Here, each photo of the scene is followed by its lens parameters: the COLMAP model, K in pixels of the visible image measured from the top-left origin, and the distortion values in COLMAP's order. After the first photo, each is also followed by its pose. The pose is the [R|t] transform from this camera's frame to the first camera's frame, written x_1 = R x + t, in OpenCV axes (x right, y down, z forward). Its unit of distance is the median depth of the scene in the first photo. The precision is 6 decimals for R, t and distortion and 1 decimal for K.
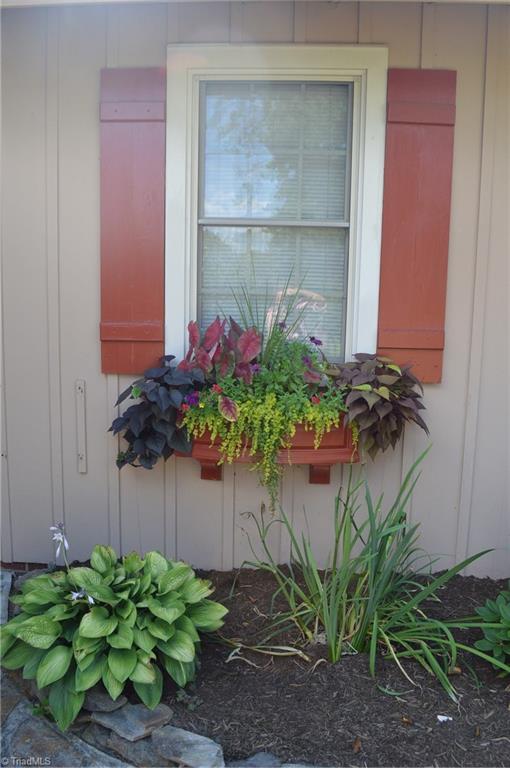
lens RADIAL K [[609.5, 0, 258.1], [0, 609.5, 386.2], [0, 0, 1]] dist [-0.078826, -0.001757]
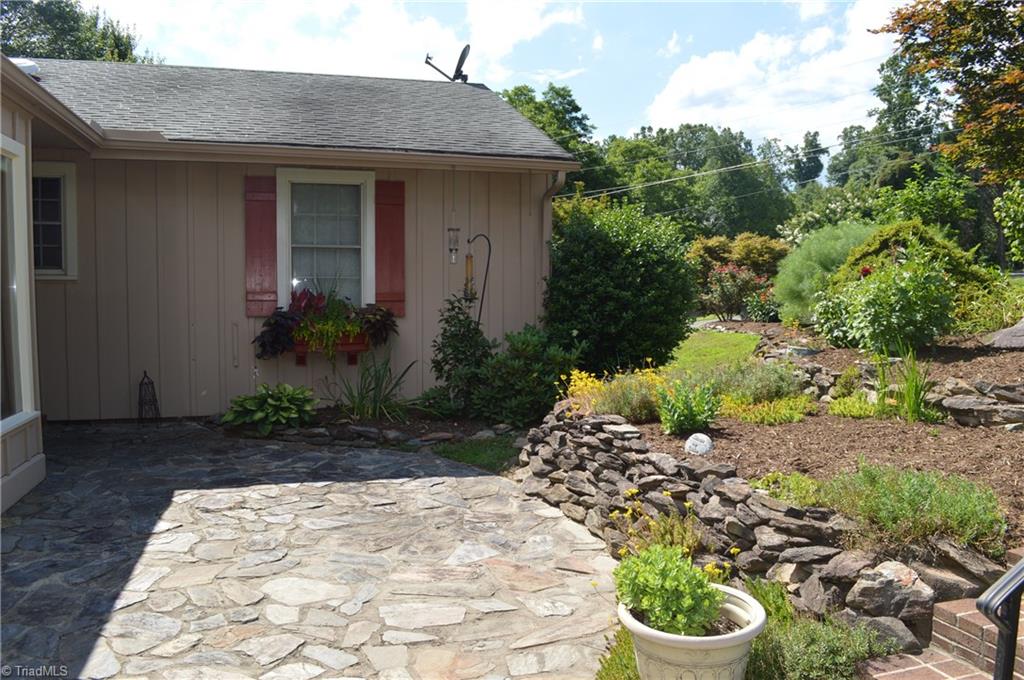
lens RADIAL K [[812.6, 0, 516.2], [0, 812.6, 341.5], [0, 0, 1]] dist [-0.078826, -0.001757]
pose [[0.945245, -0.035761, 0.324395, -0.304873], [0.061094, 0.995796, -0.068246, 0.337259], [-0.320591, 0.084328, 0.943456, -2.081752]]
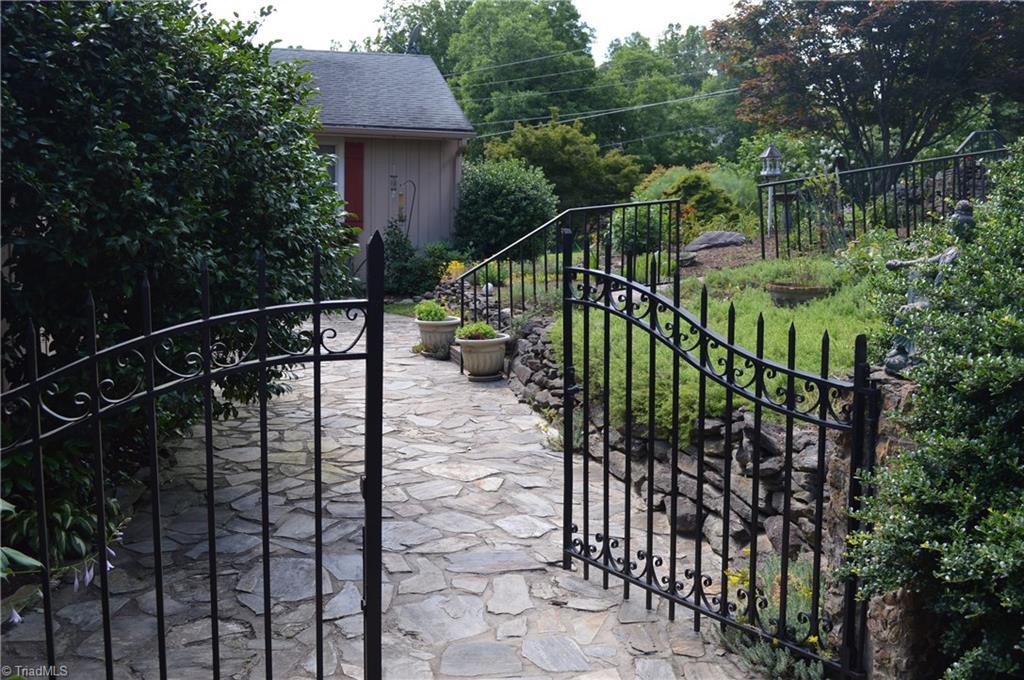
lens RADIAL K [[999.7, 0, 515.3], [0, 999.7, 335.6], [0, 0, 1]] dist [-0.063618, 0.000000]
pose [[0.950085, -0.039346, 0.309499, -0.703884], [0.045019, 0.998923, -0.011205, 0.734190], [-0.308725, 0.024579, 0.950834, -4.963515]]
